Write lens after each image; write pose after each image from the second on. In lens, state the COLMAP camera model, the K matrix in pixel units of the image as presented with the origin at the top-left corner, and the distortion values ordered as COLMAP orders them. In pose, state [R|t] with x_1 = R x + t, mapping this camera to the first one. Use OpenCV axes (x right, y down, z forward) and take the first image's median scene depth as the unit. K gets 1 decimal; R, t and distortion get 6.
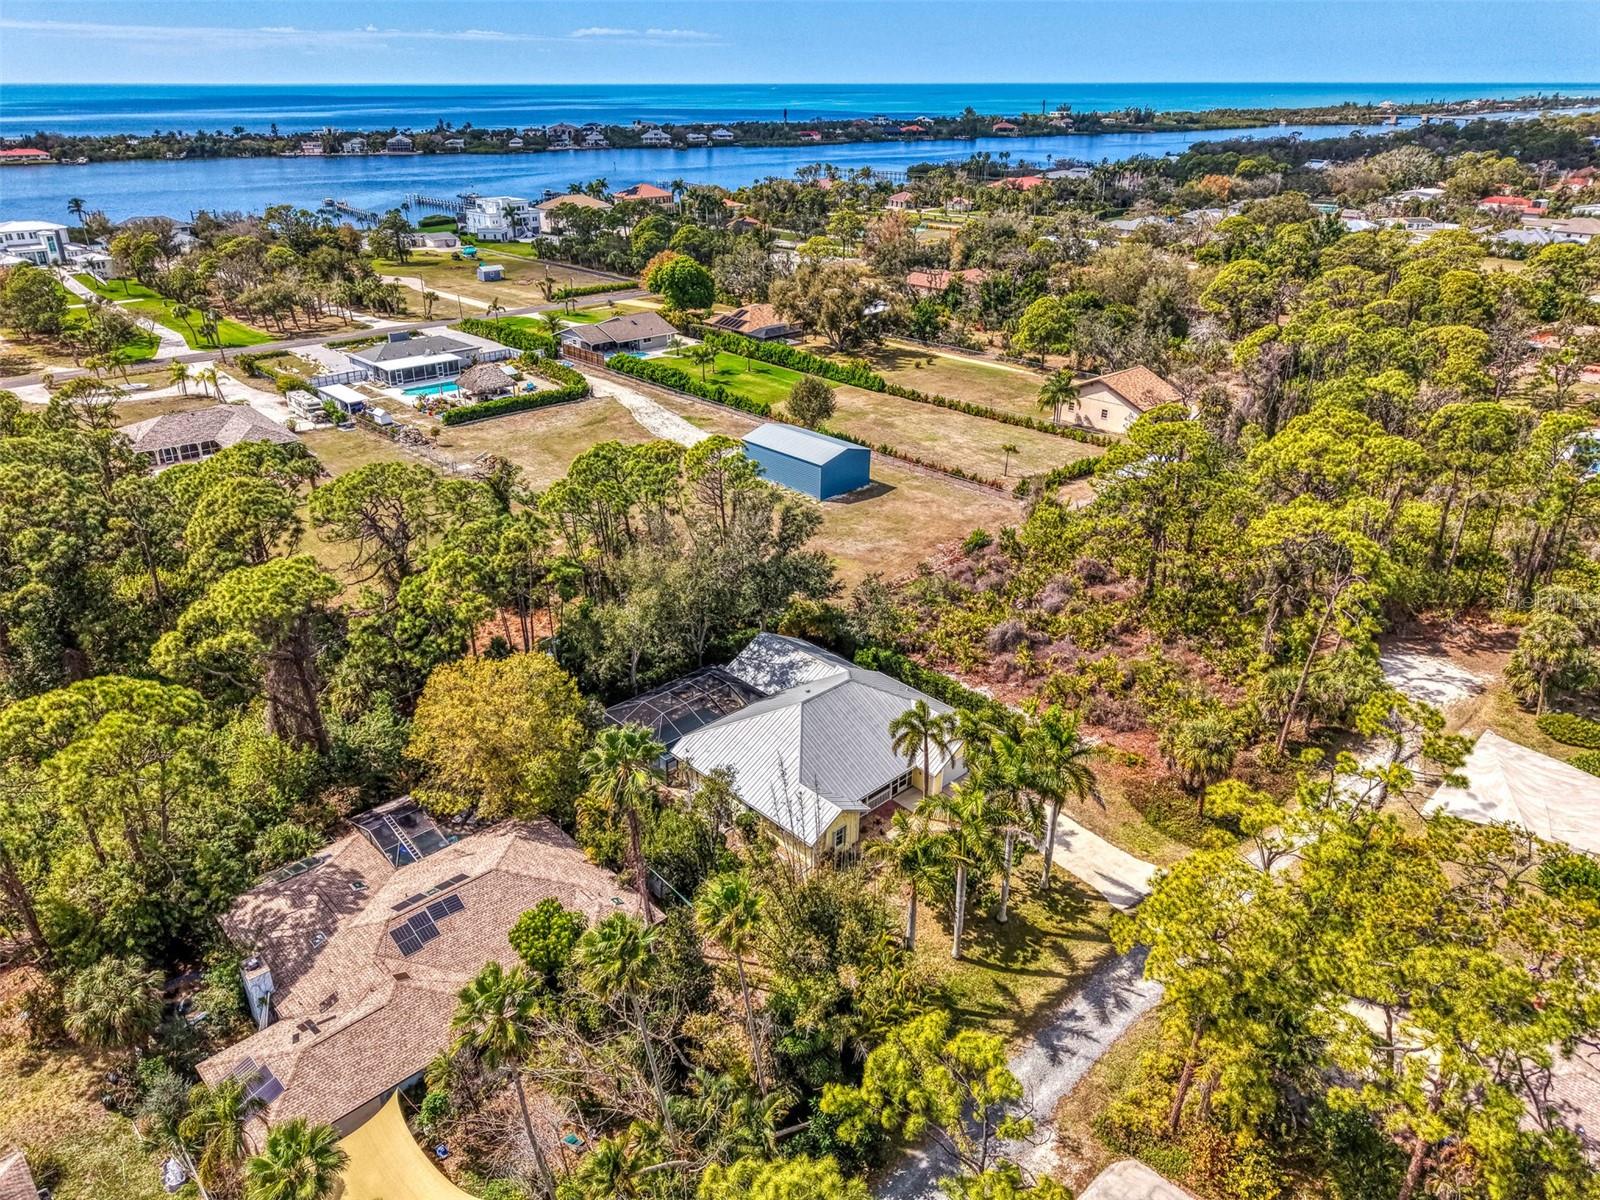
lens RADIAL K [[1073.3, 0, 800.0], [0, 1073.3, 600.0], [0, 0, 1]] dist [0.002570, -0.002393]
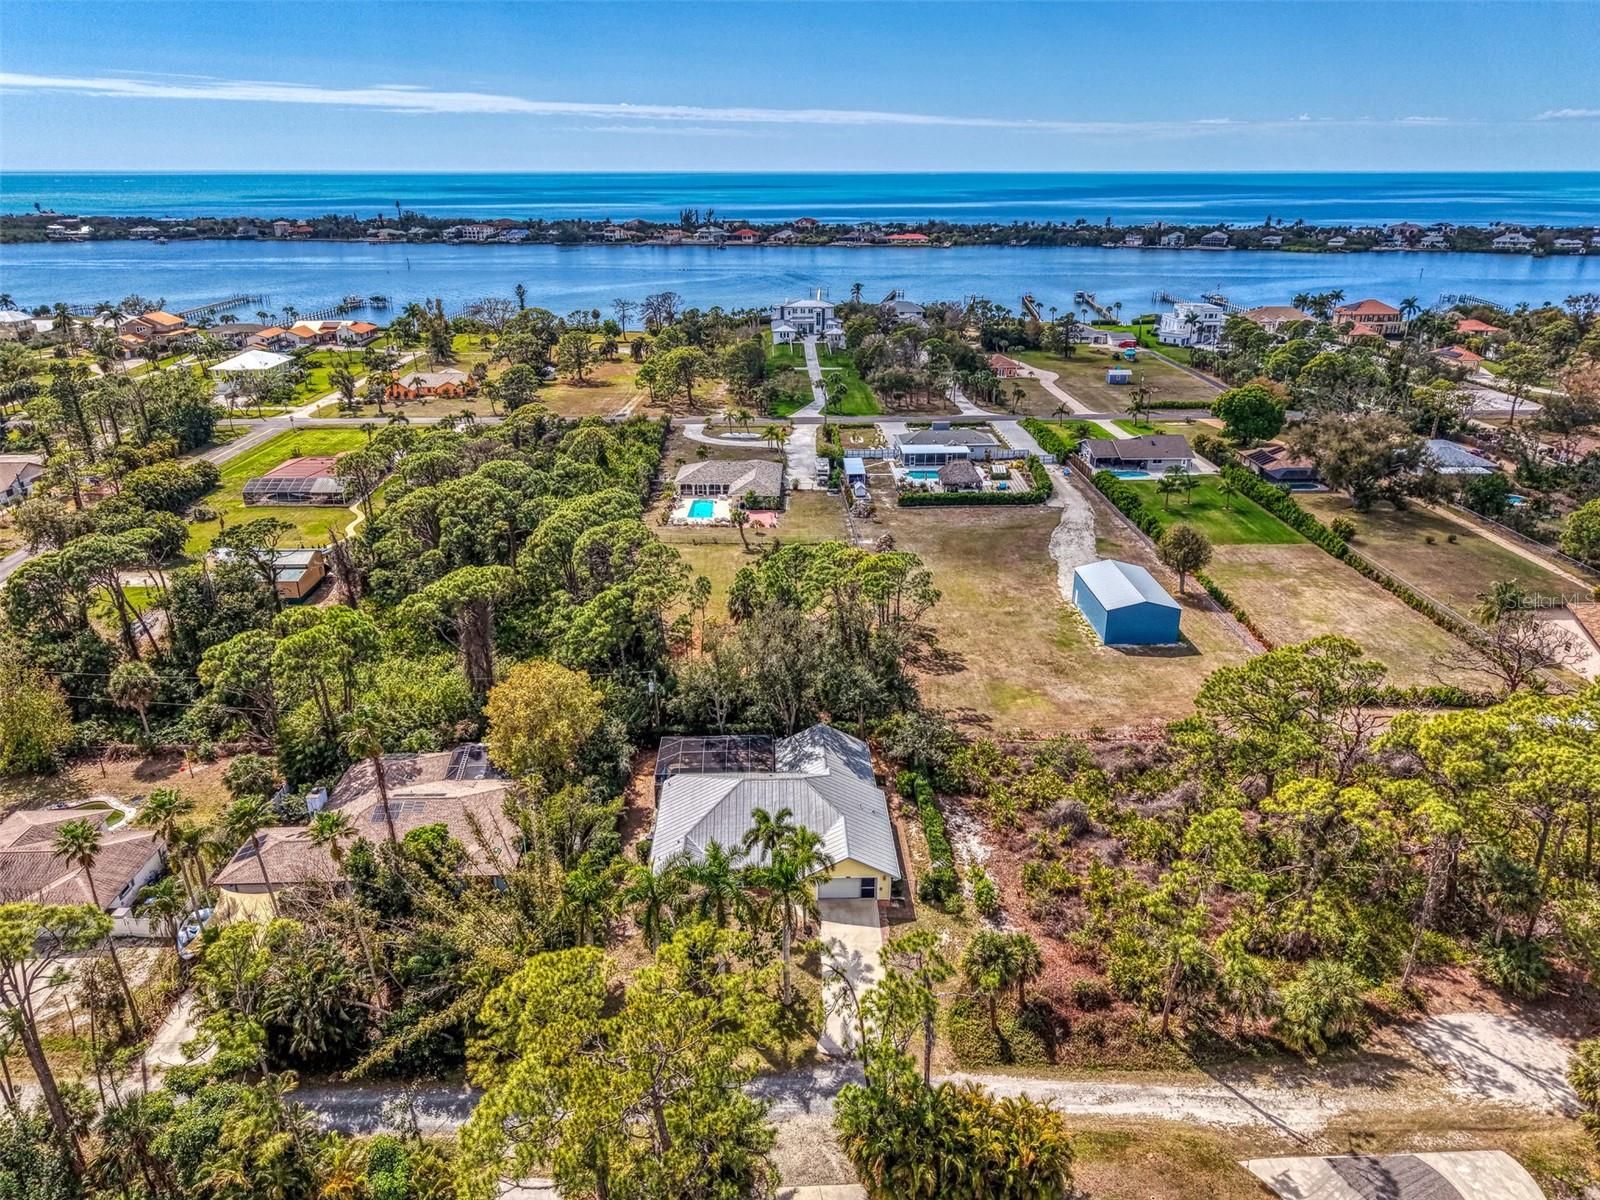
lens RADIAL K [[1058.5, 0, 813.8], [0, 1058.5, 622.2], [0, 0, 1]] dist [0.034605, -0.058545]
pose [[0.754281, 0.251766, -0.606361, 0.270916], [-0.281380, 0.958400, 0.047913, -0.056222], [0.593199, 0.134478, 0.793745, 0.031028]]
